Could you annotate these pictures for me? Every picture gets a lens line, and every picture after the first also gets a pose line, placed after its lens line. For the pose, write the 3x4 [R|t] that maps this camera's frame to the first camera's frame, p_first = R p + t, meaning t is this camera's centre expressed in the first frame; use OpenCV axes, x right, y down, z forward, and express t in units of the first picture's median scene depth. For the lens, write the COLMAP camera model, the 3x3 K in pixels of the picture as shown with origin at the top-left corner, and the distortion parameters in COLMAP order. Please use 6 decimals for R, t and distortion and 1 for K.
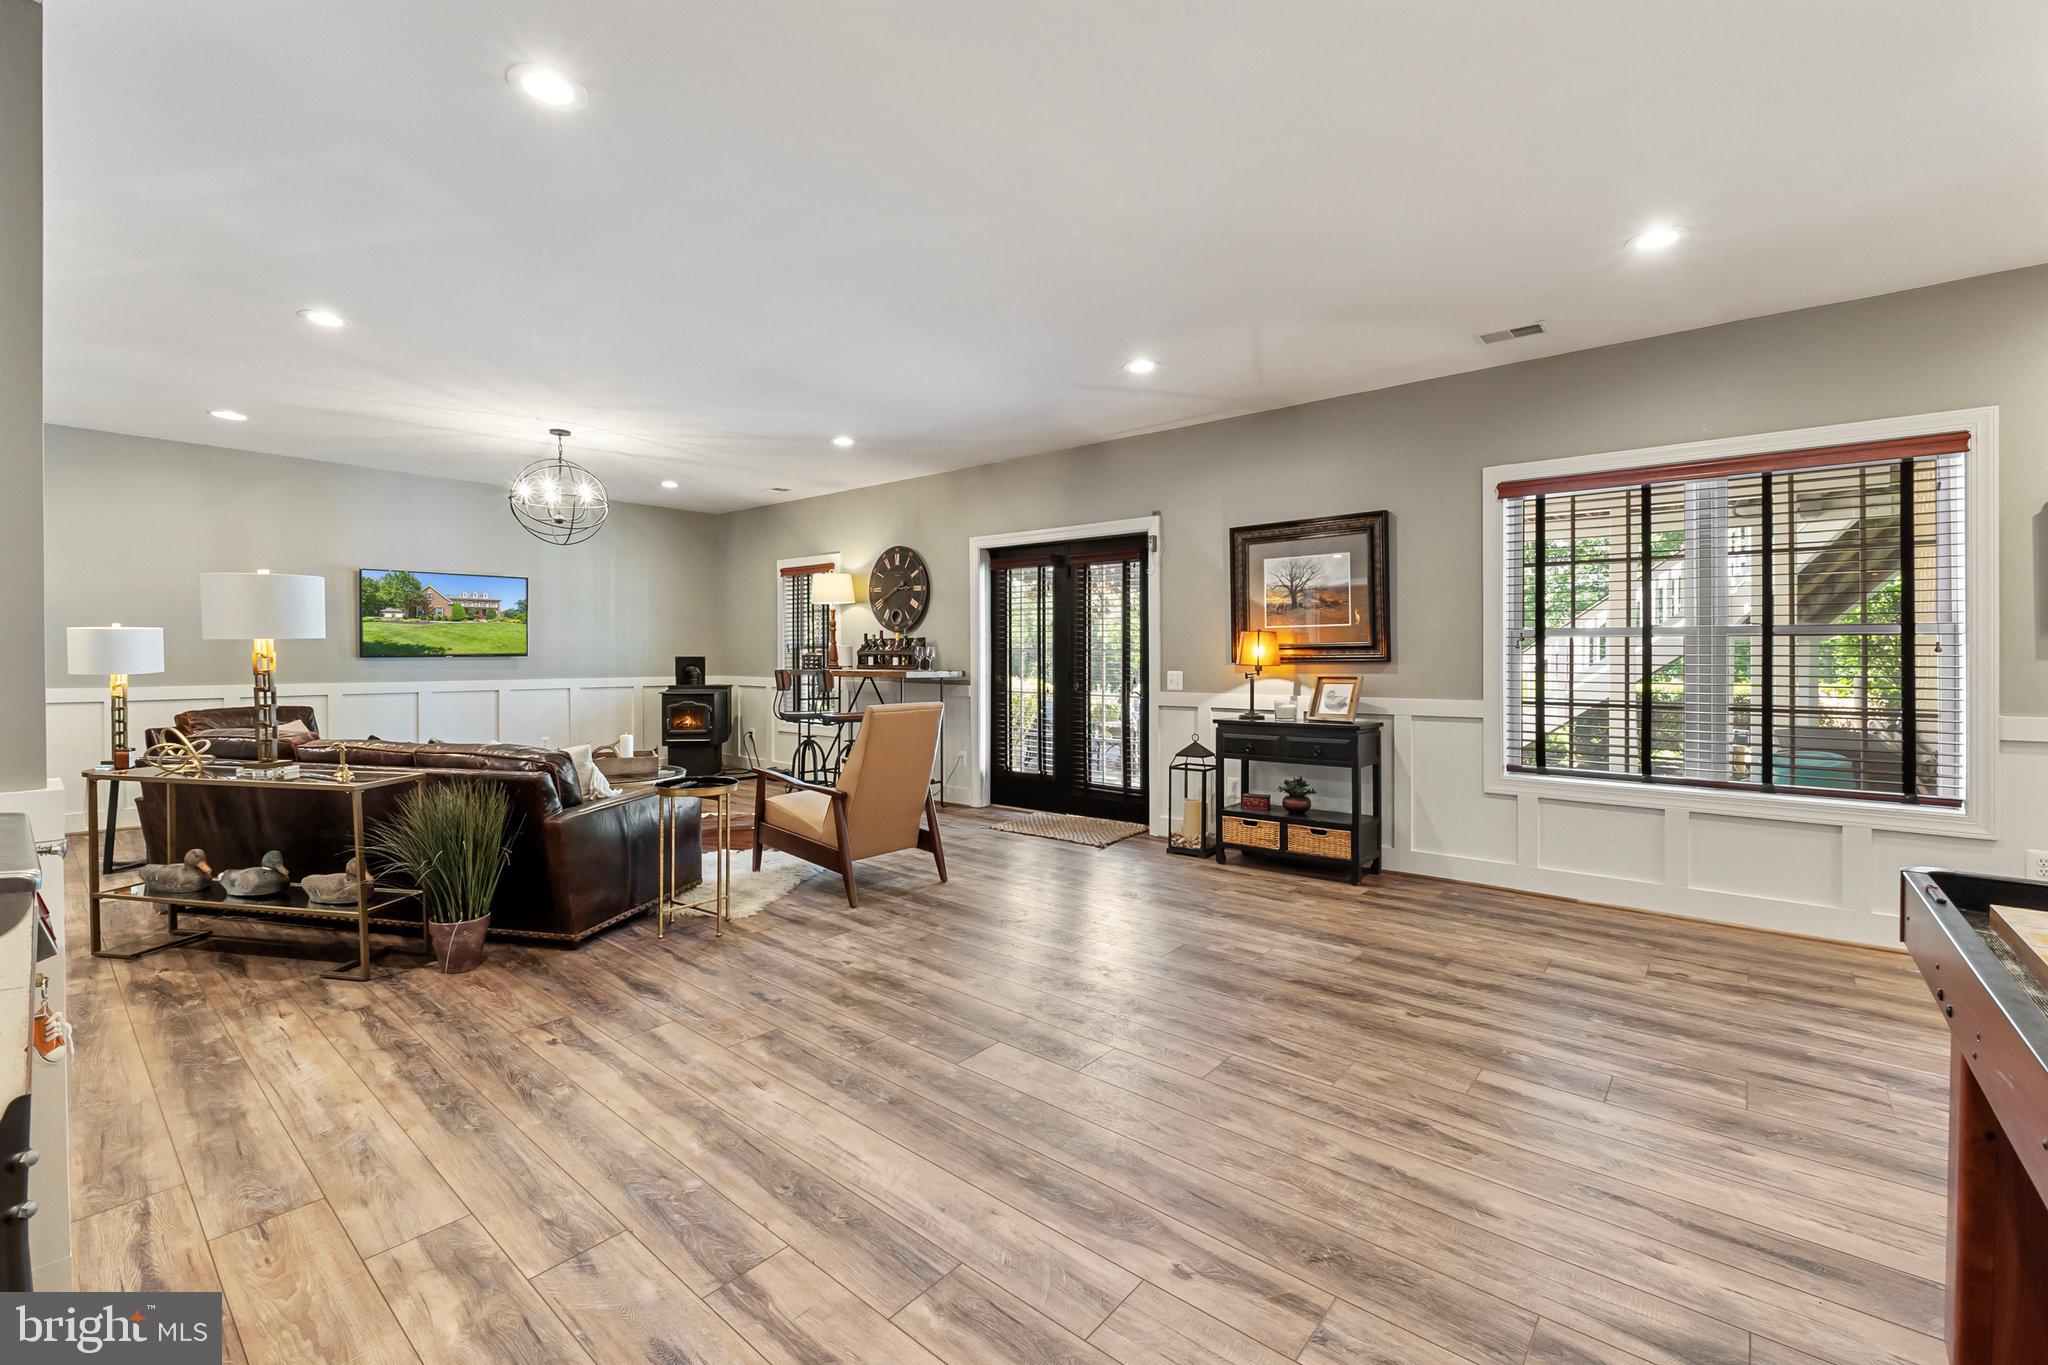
lens RADIAL K [[862.9, 0, 1016.4], [0, 862.9, 660.7], [0, 0, 1]] dist [-0.006662, -0.000106]
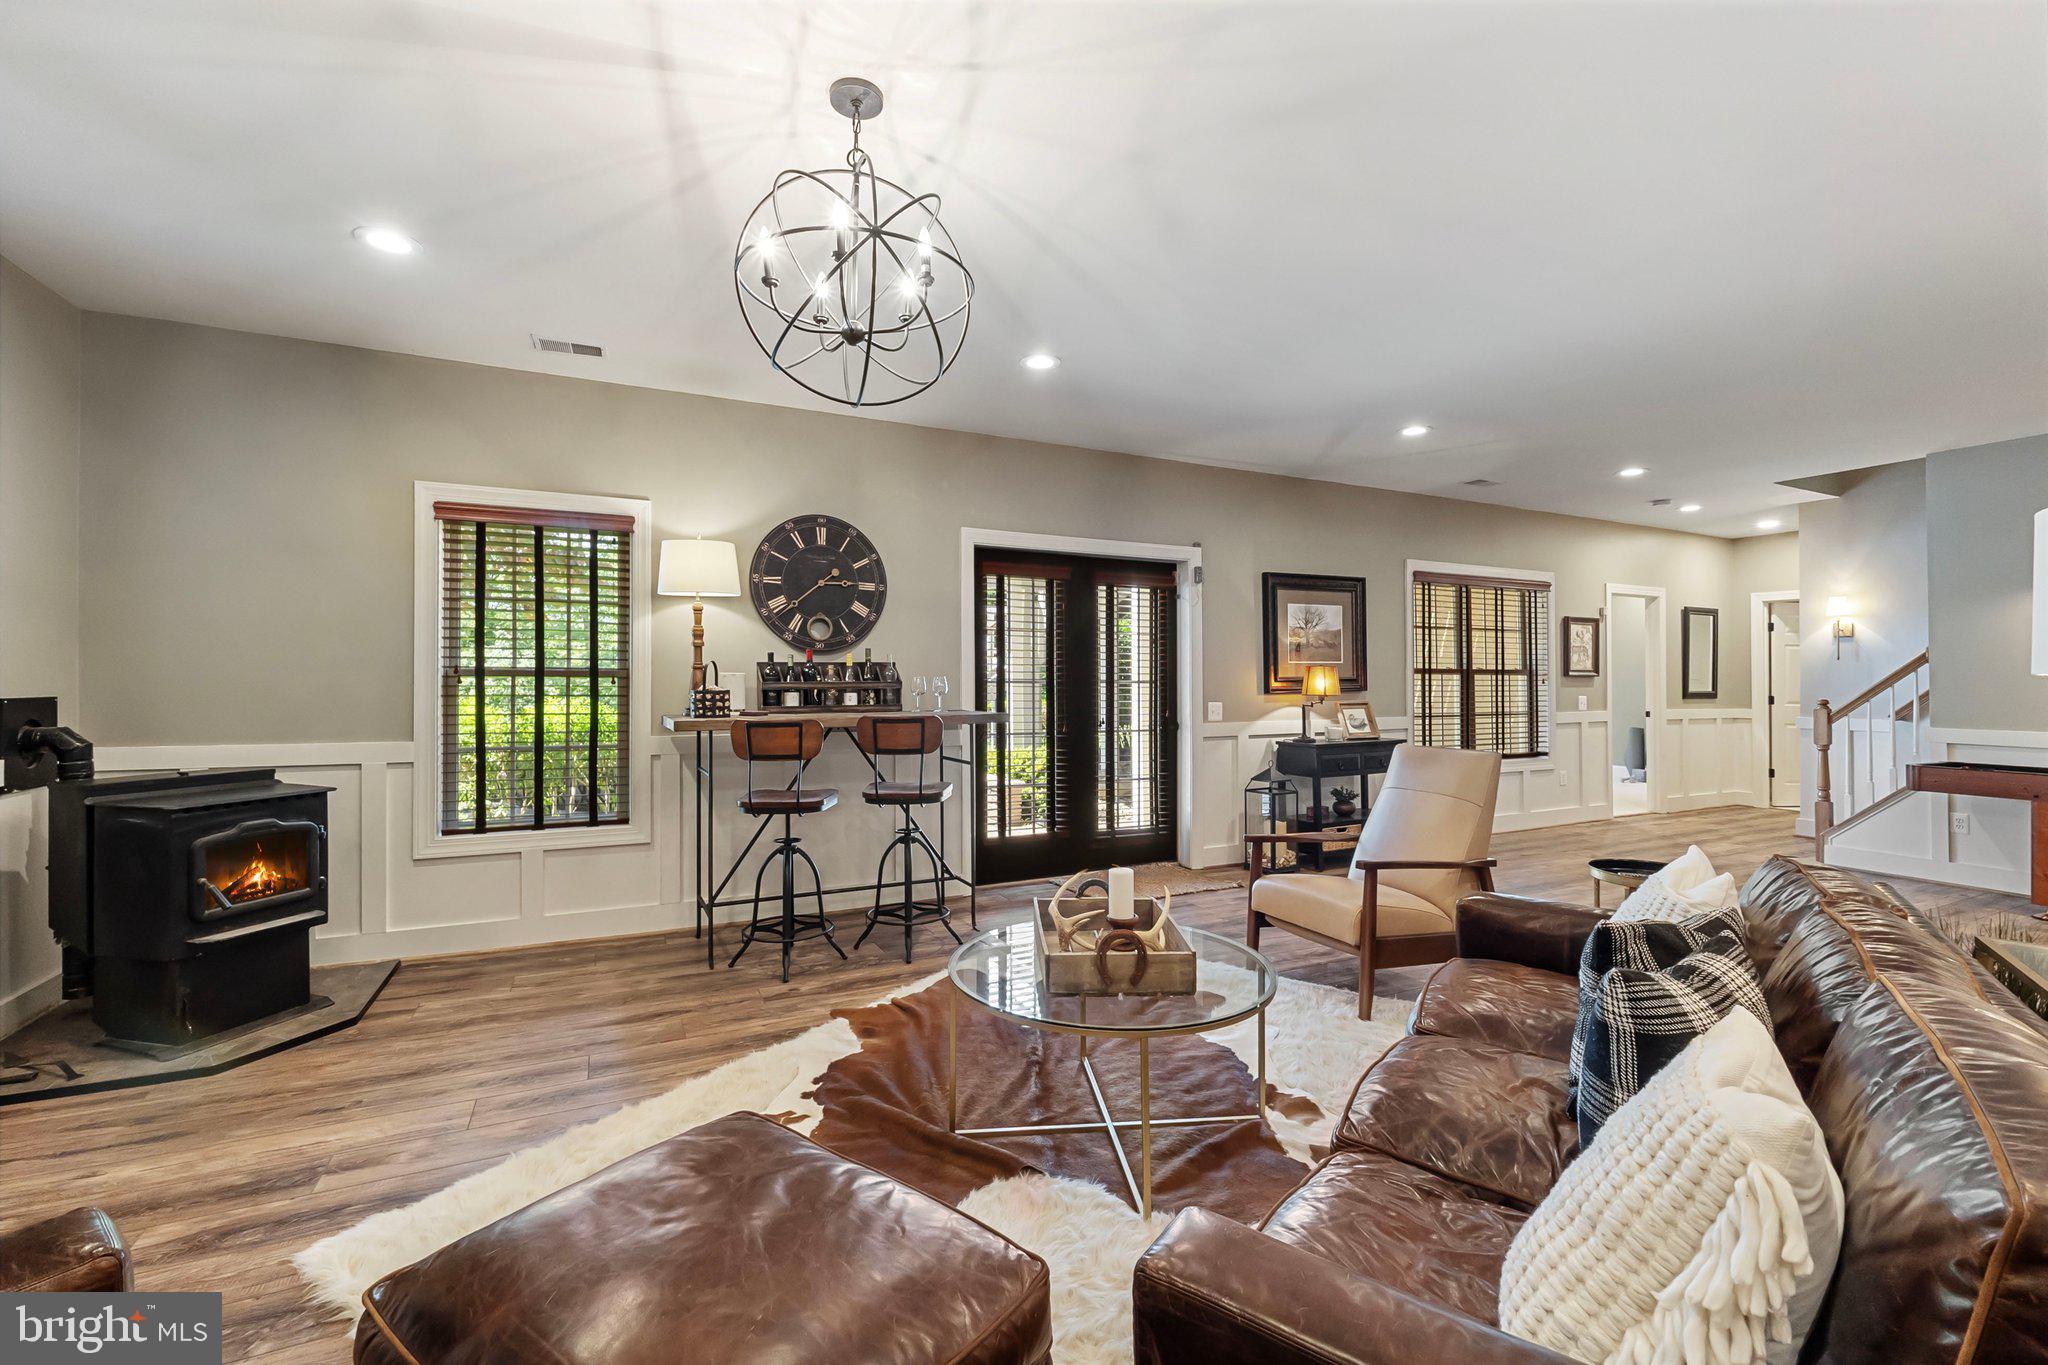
lens RADIAL K [[862.9, 0, 1016.4], [0, 862.9, 660.7], [0, 0, 1]] dist [-0.006662, -0.000106]
pose [[0.400962, 0.018897, 0.915900, -1.009840], [0.005937, 0.999713, -0.023226, -0.017829], [-0.916076, 0.014751, 0.400734, 0.958257]]
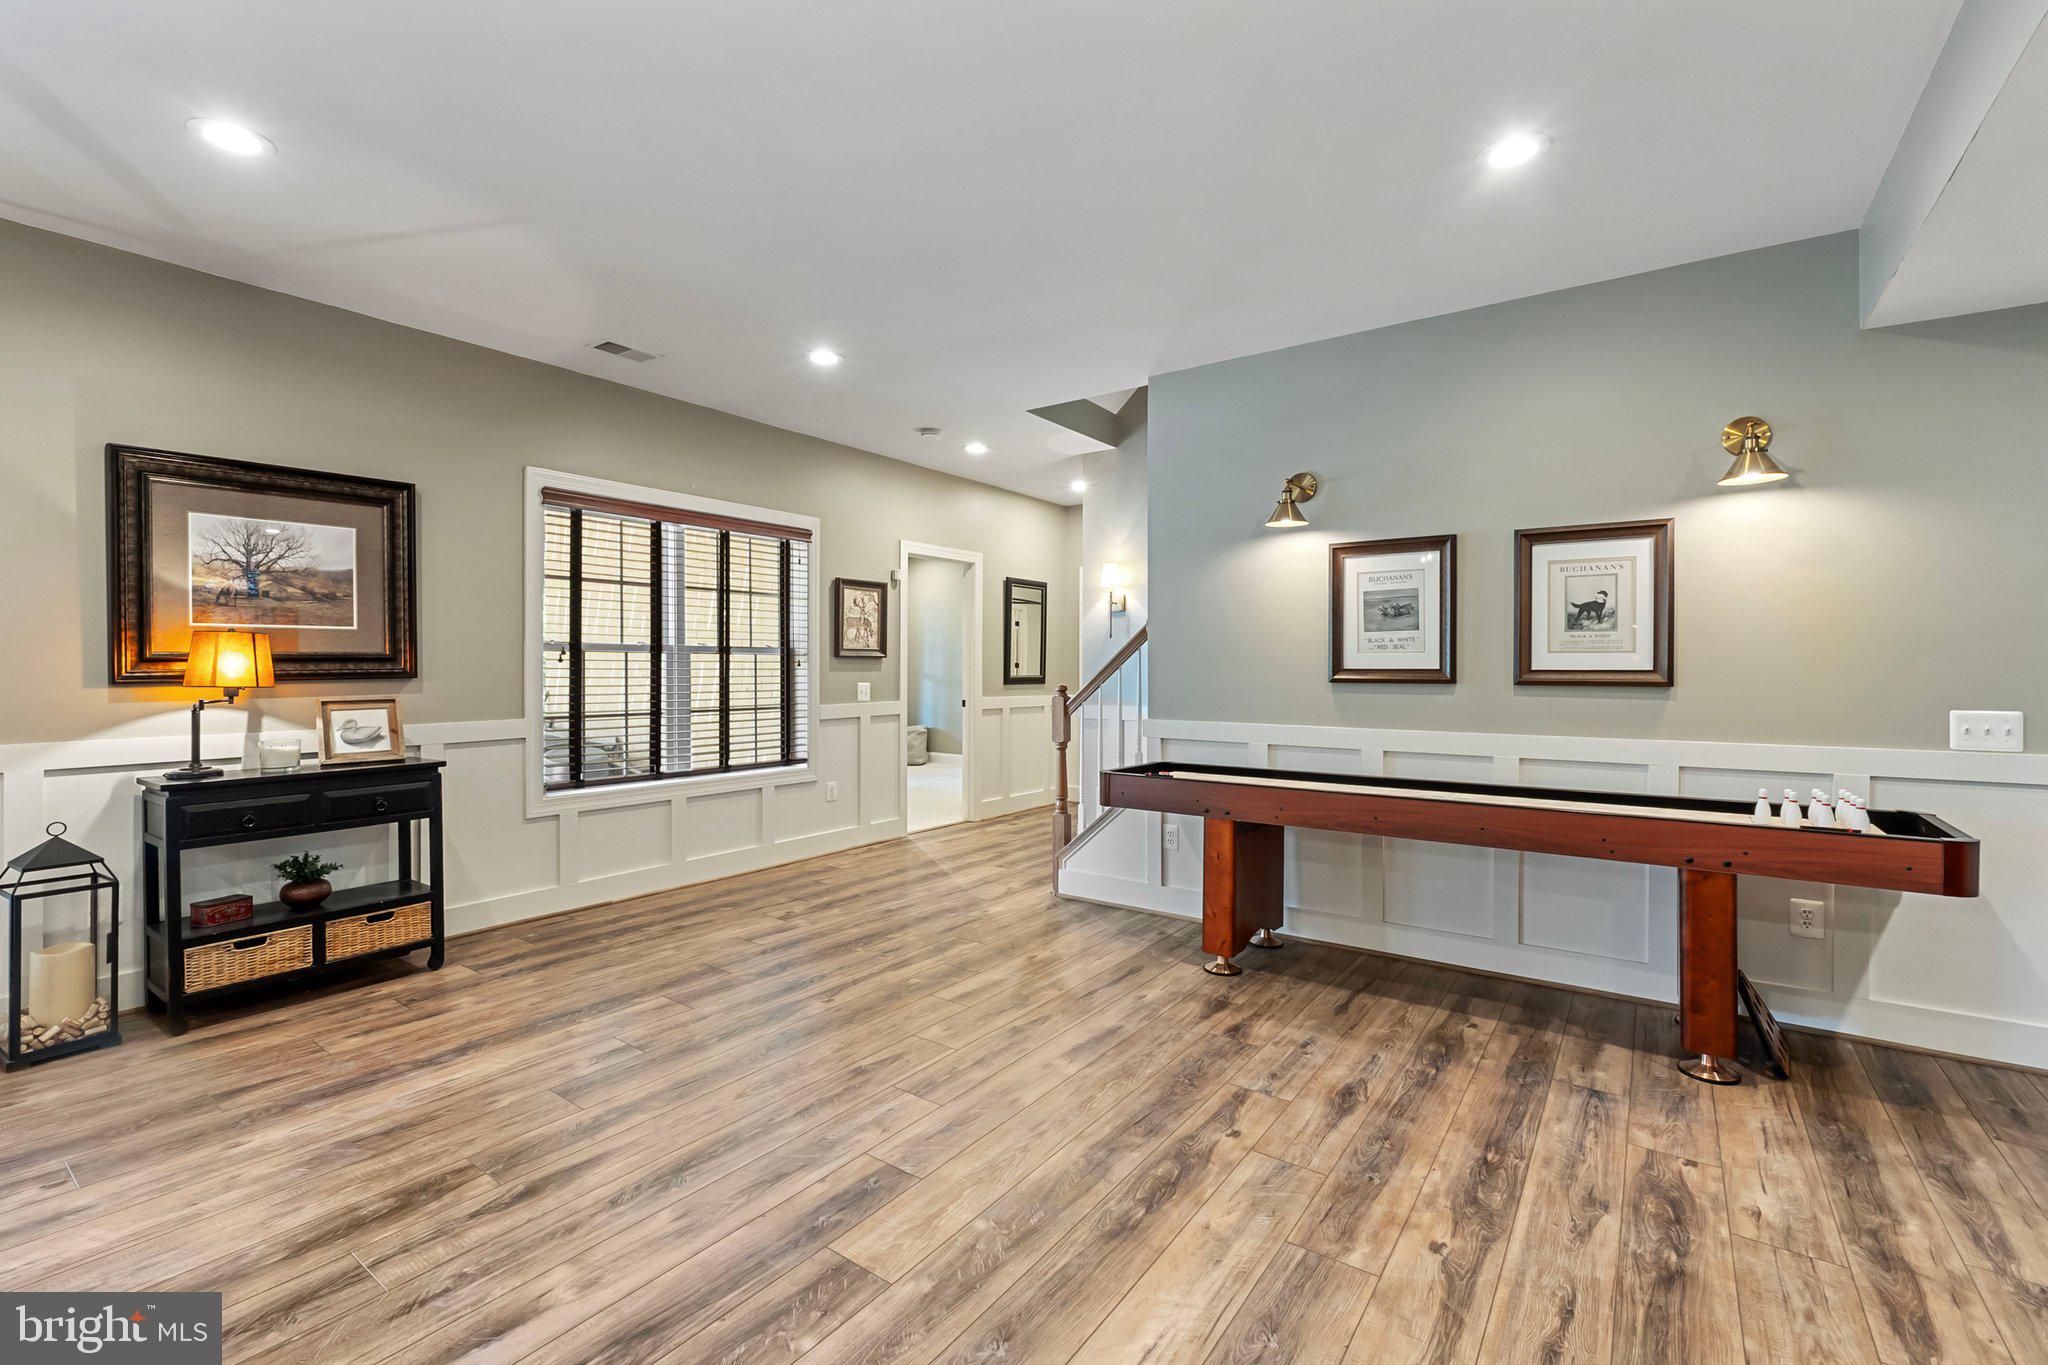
lens RADIAL K [[884.3, 0, 1024.6], [0, 884.3, 663.8], [0, 0, 1]] dist [-0.004474, -0.000421]
pose [[-0.081648, 0.000987, 0.996661, -0.413265], [0.004943, 0.999988, -0.000586, -0.008577], [-0.996649, 0.004879, -0.081652, 0.512815]]
